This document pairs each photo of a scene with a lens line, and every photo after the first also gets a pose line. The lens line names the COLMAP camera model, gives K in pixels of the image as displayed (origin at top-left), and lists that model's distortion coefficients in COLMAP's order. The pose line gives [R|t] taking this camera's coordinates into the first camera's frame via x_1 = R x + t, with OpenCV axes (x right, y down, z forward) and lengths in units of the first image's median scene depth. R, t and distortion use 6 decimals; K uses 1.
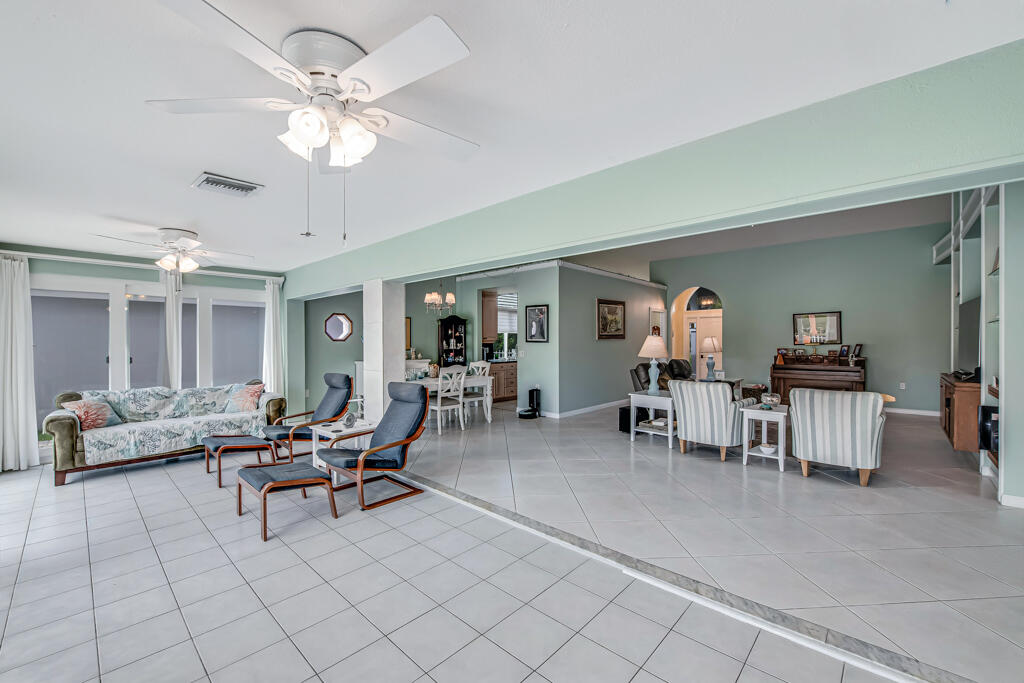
lens RADIAL K [[414.1, 0, 512.0], [0, 414.1, 341.5], [0, 0, 1]] dist [-0.000166, -0.000106]
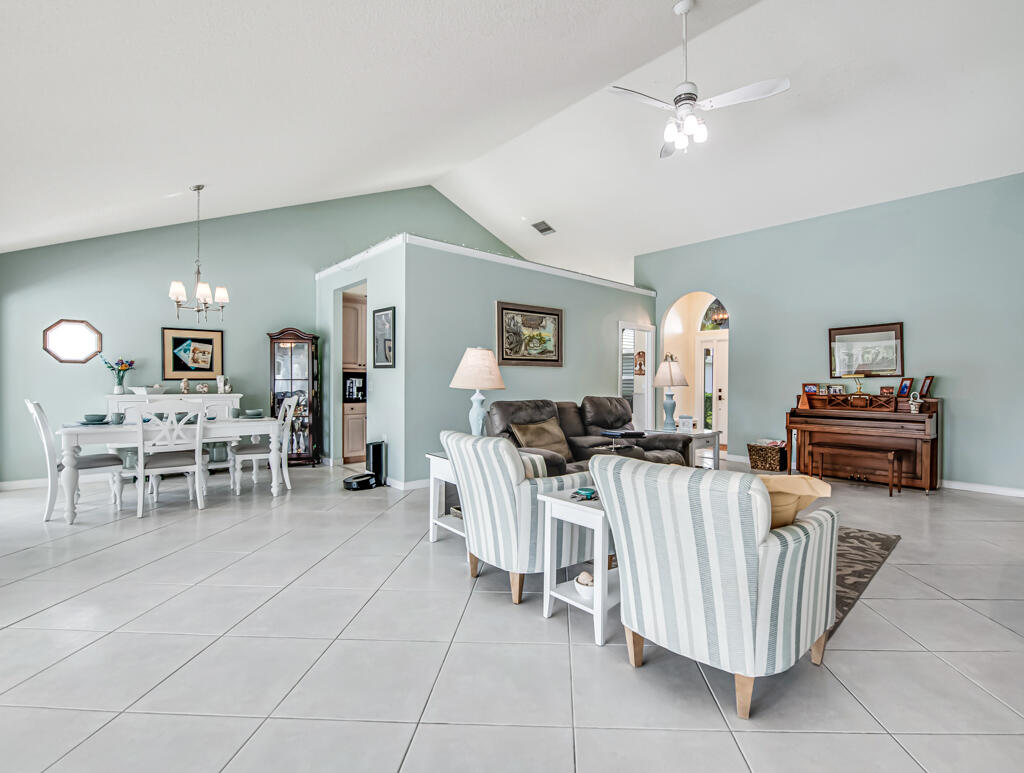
lens RADIAL K [[498.4, 0, 529.9], [0, 498.4, 386.7], [0, 0, 1]] dist [-0.002532, -0.000280]
pose [[0.997410, 0.009720, -0.071264, 0.309129], [-0.009084, 0.999916, 0.009247, 0.019847], [0.071348, -0.008575, 0.997415, 0.240057]]
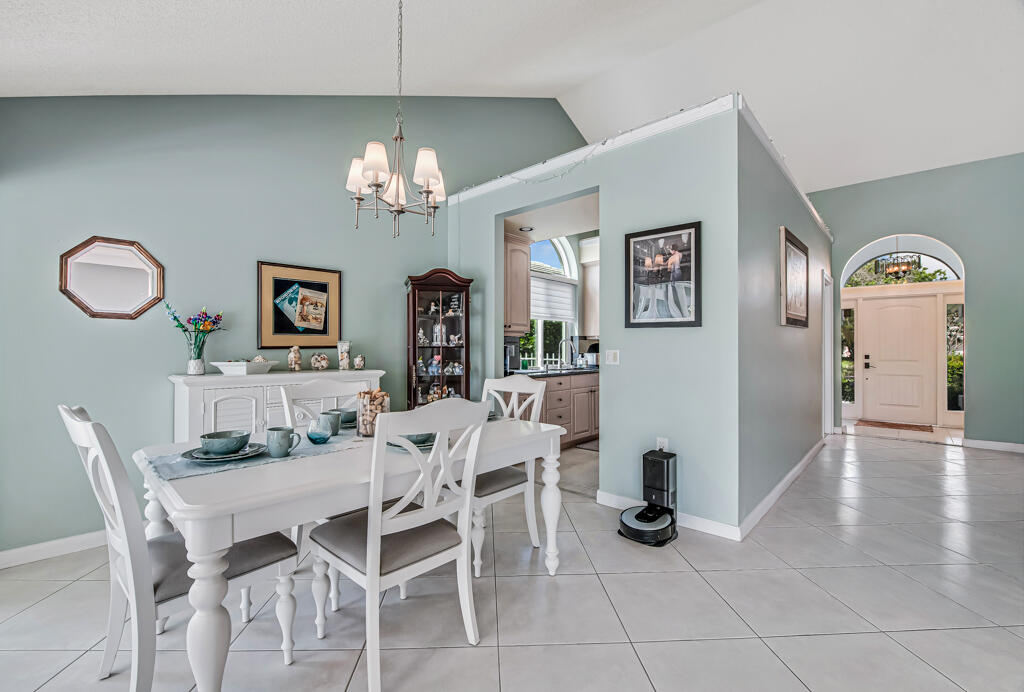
lens RADIAL K [[455.6, 0, 512.0], [0, 455.6, 346.0], [0, 0, 1]] dist [-0.010557, -0.000014]
pose [[0.999973, 0.003490, 0.006425, -0.072104], [-0.003454, 0.999978, -0.005711, 0.020756], [-0.006445, 0.005689, 0.999963, 0.538841]]
